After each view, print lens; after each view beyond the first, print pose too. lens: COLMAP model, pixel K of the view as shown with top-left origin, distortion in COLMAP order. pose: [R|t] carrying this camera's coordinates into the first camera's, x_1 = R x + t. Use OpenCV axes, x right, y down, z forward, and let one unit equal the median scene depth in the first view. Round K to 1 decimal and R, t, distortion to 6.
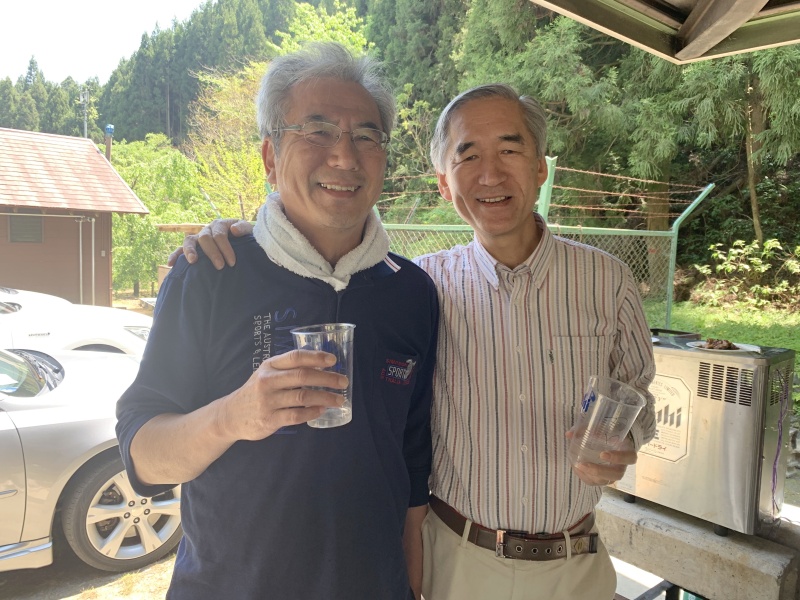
lens RADIAL K [[665.0, 0, 400.0], [0, 665.0, 300.0], [0, 0, 1]] dist [0.055021, 0.006358]
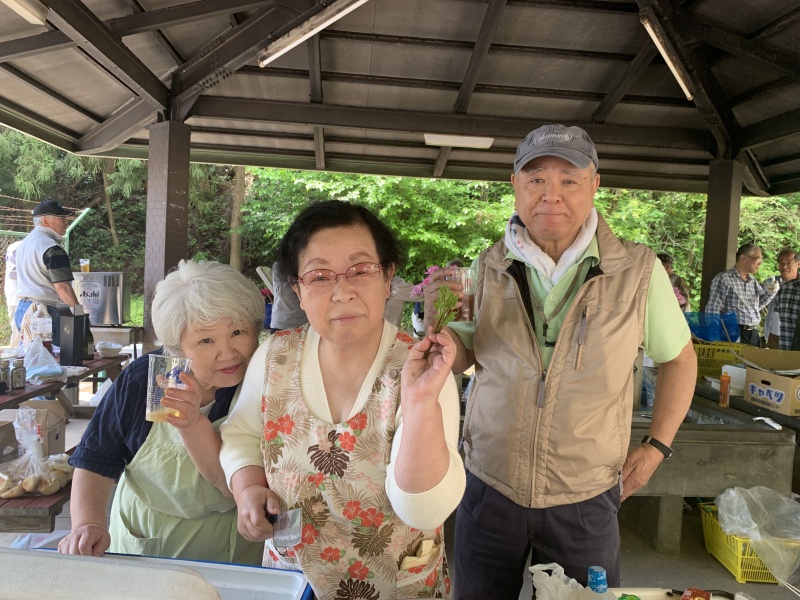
lens RADIAL K [[665.0, 0, 400.0], [0, 665.0, 300.0], [0, 0, 1]] dist [0.055021, 0.006358]
pose [[0.631847, -0.040197, 0.774051, -0.211225], [0.048268, 0.998757, 0.012465, 0.042905], [-0.773589, 0.029486, 0.633001, -0.390827]]
